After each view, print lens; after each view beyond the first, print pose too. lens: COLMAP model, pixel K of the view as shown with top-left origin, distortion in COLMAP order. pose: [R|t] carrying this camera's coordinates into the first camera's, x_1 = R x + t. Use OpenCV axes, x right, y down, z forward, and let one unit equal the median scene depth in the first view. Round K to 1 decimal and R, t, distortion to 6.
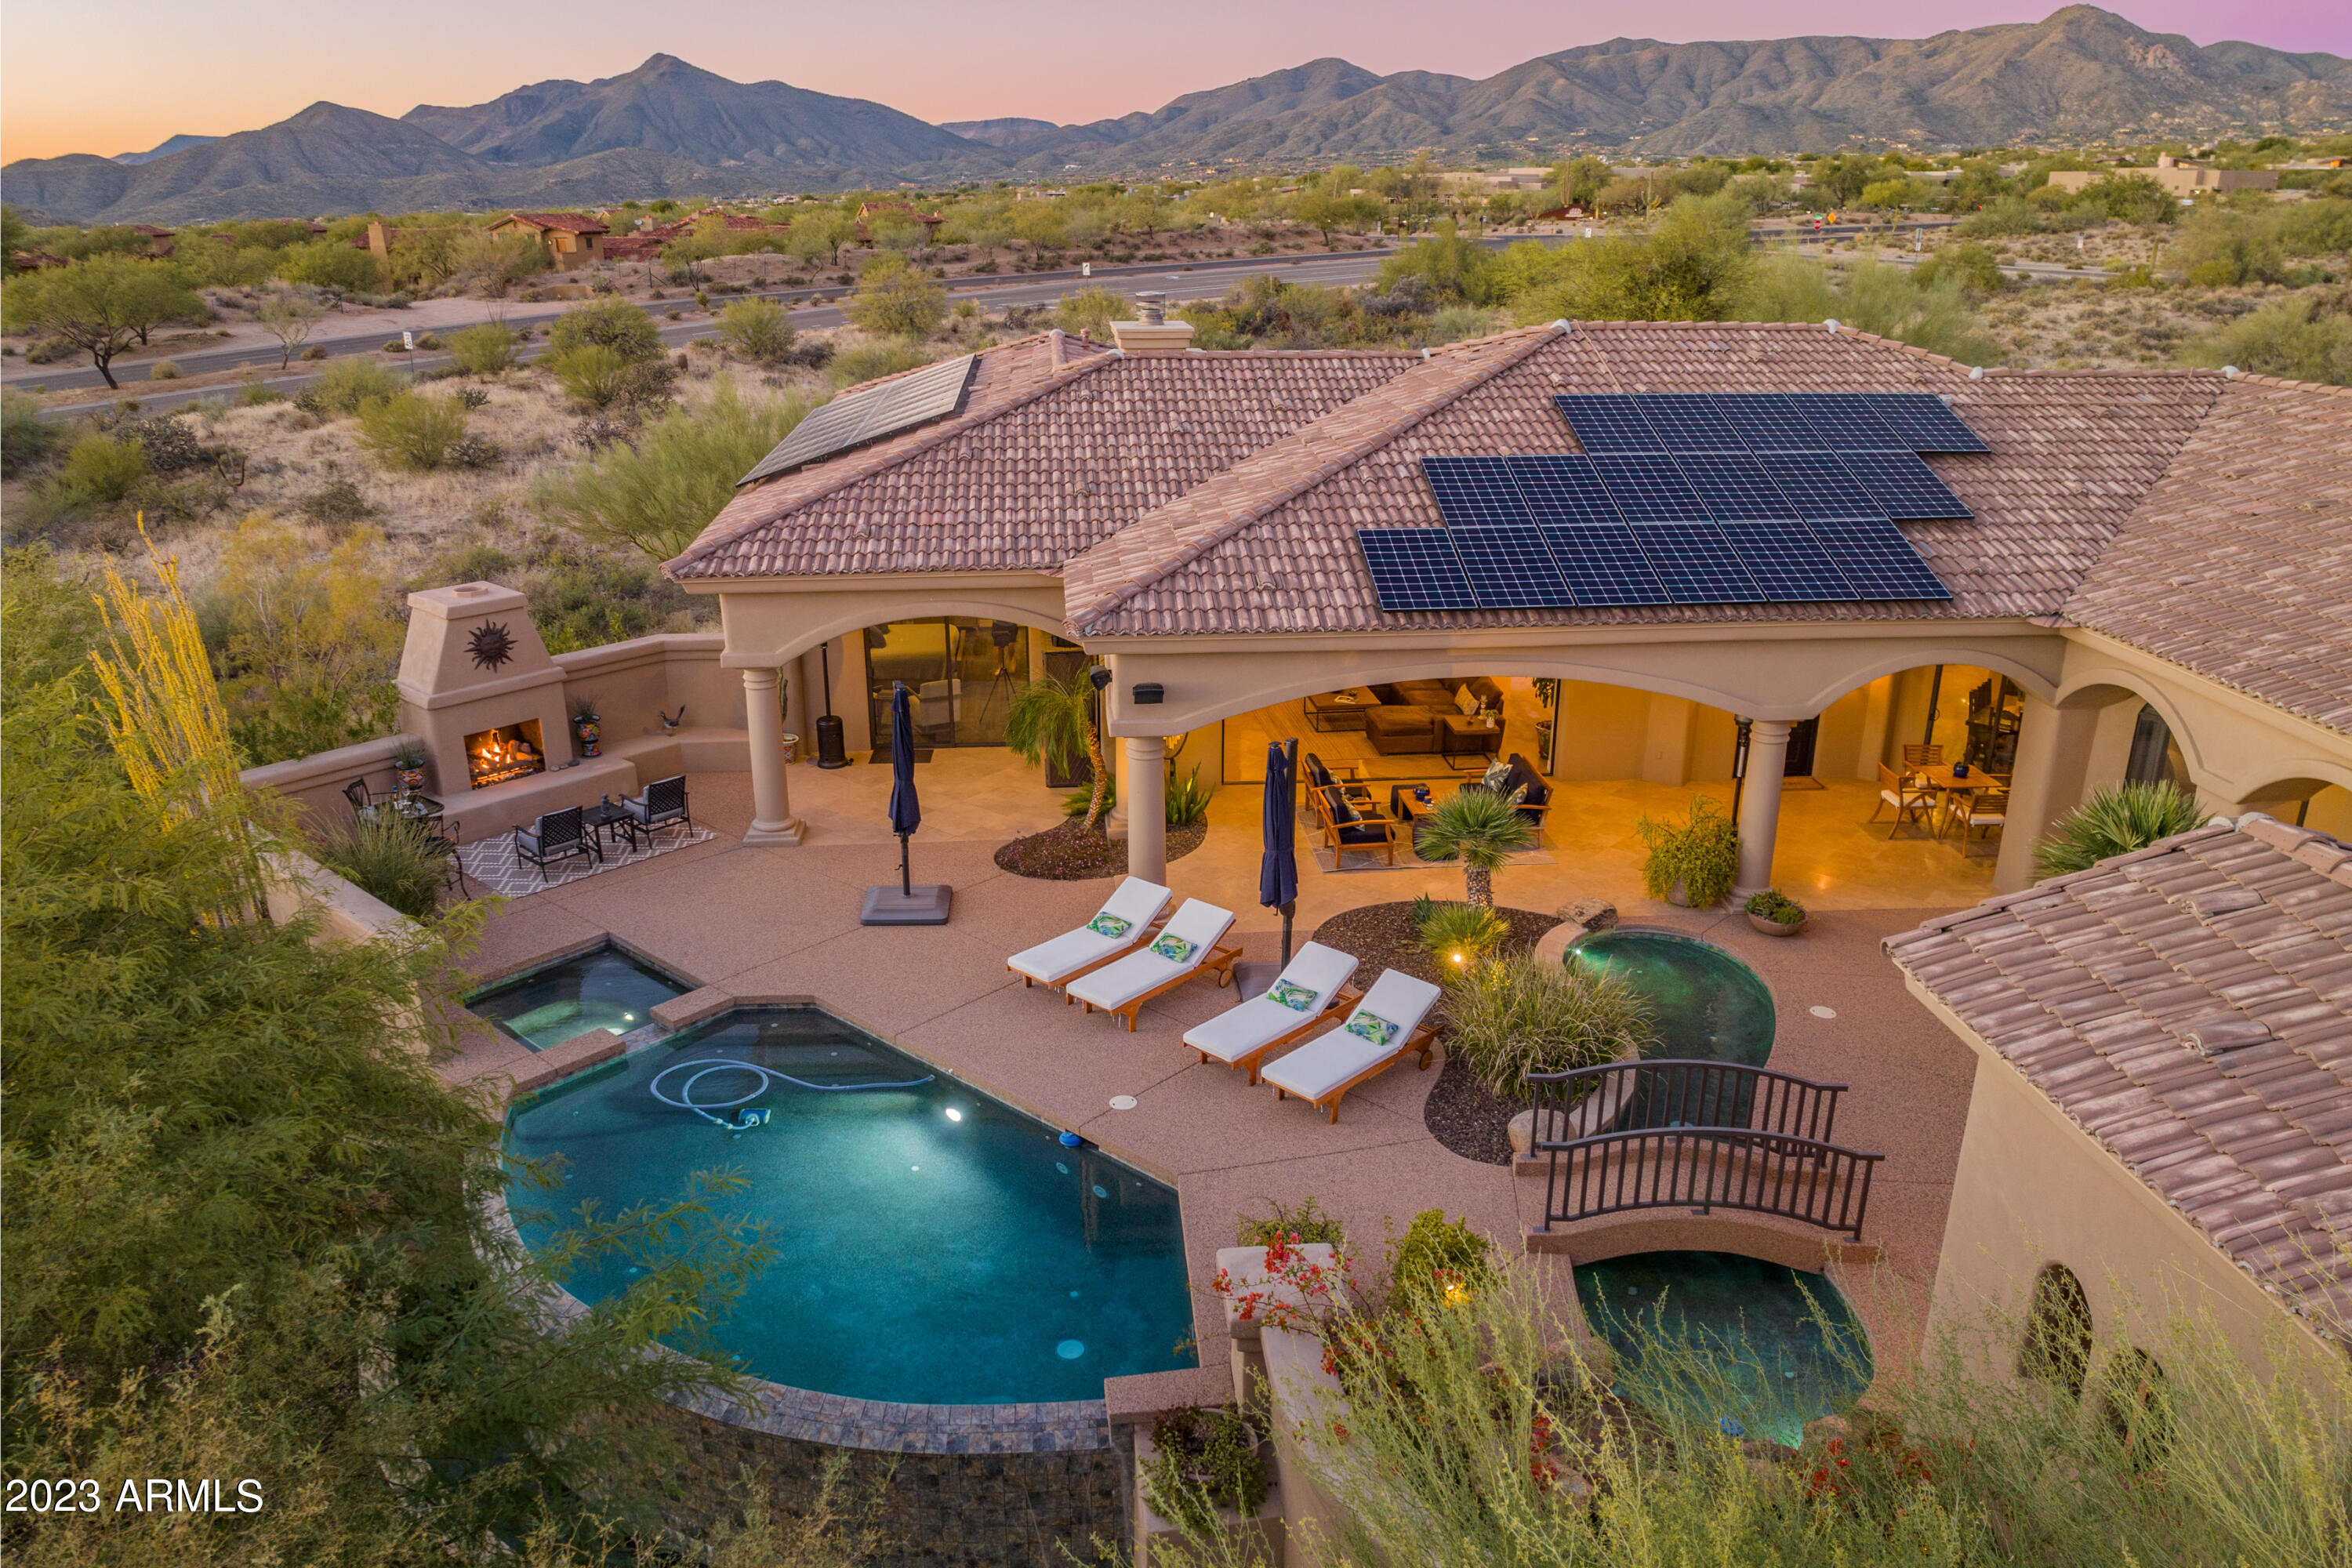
lens RADIAL K [[1618.1, 0, 1176.0], [0, 1618.1, 784.0], [0, 0, 1]] dist [-0.041166, 0.004563]
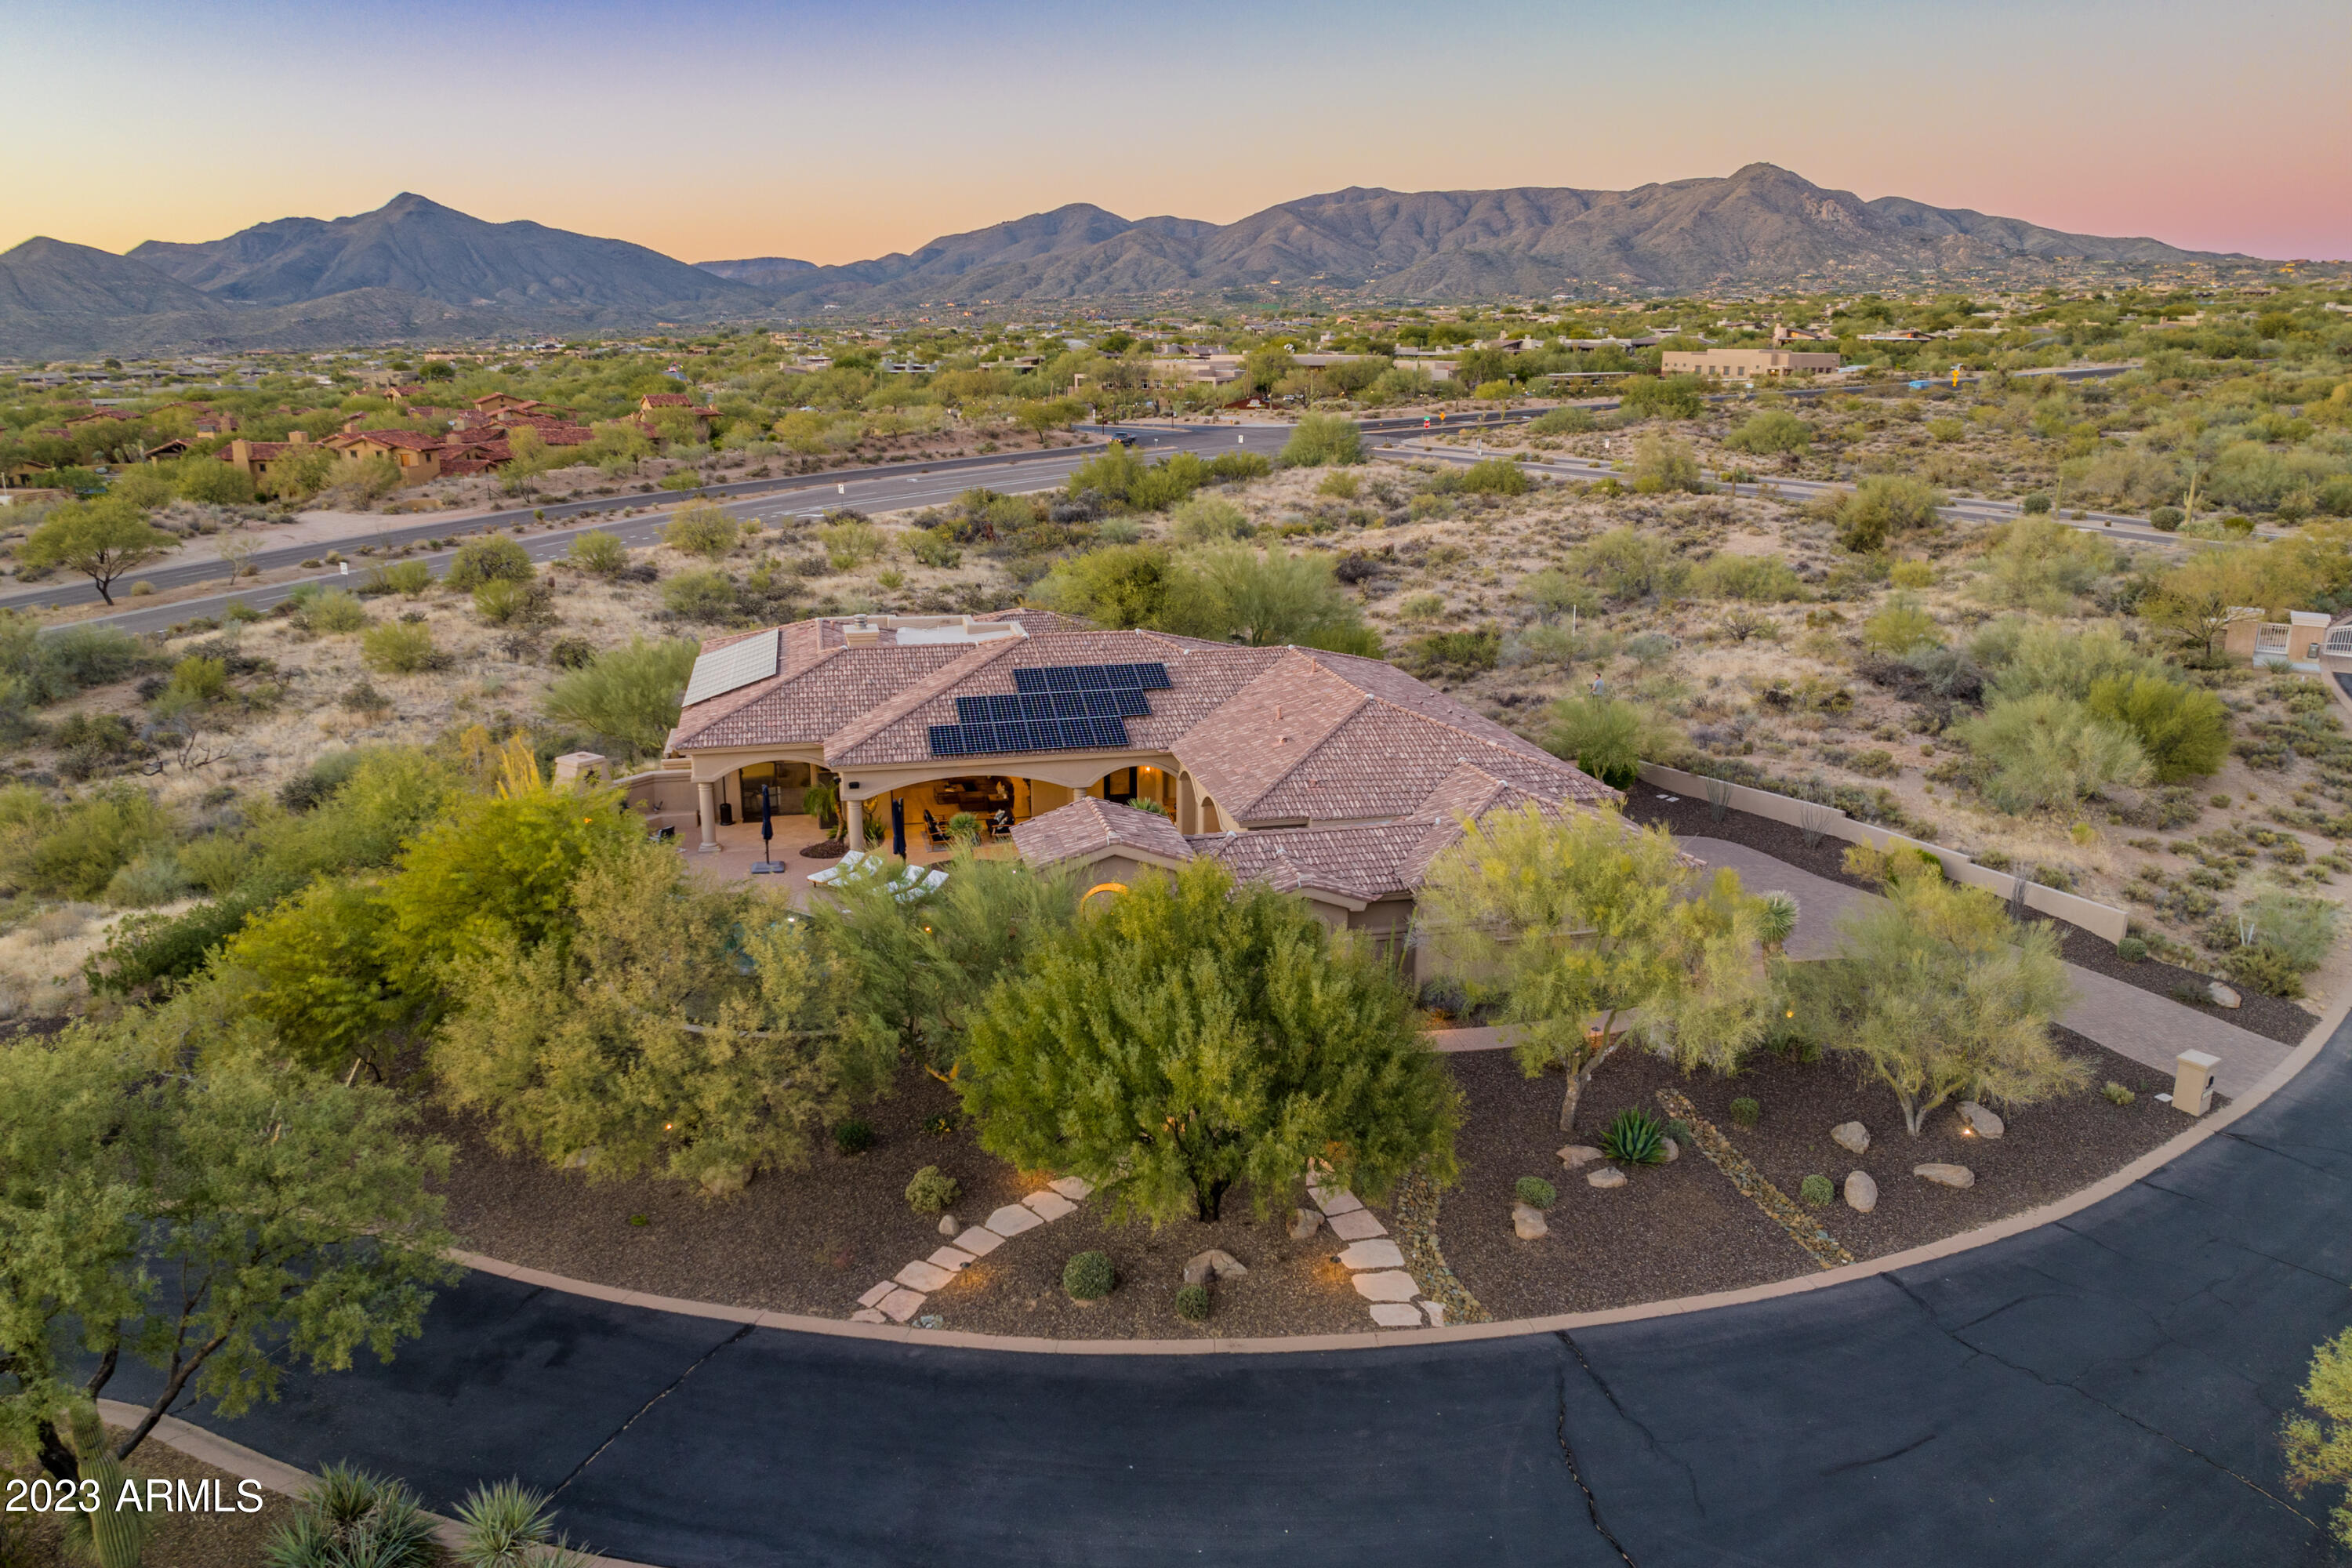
lens RADIAL K [[1618.1, 0, 1176.0], [0, 1618.1, 784.0], [0, 0, 1]] dist [-0.041166, 0.004563]
pose [[0.989902, -0.033675, 0.137697, 0.022201], [0.044048, 0.996359, -0.072991, 0.025469], [-0.134738, 0.078319, 0.987781, -0.277145]]
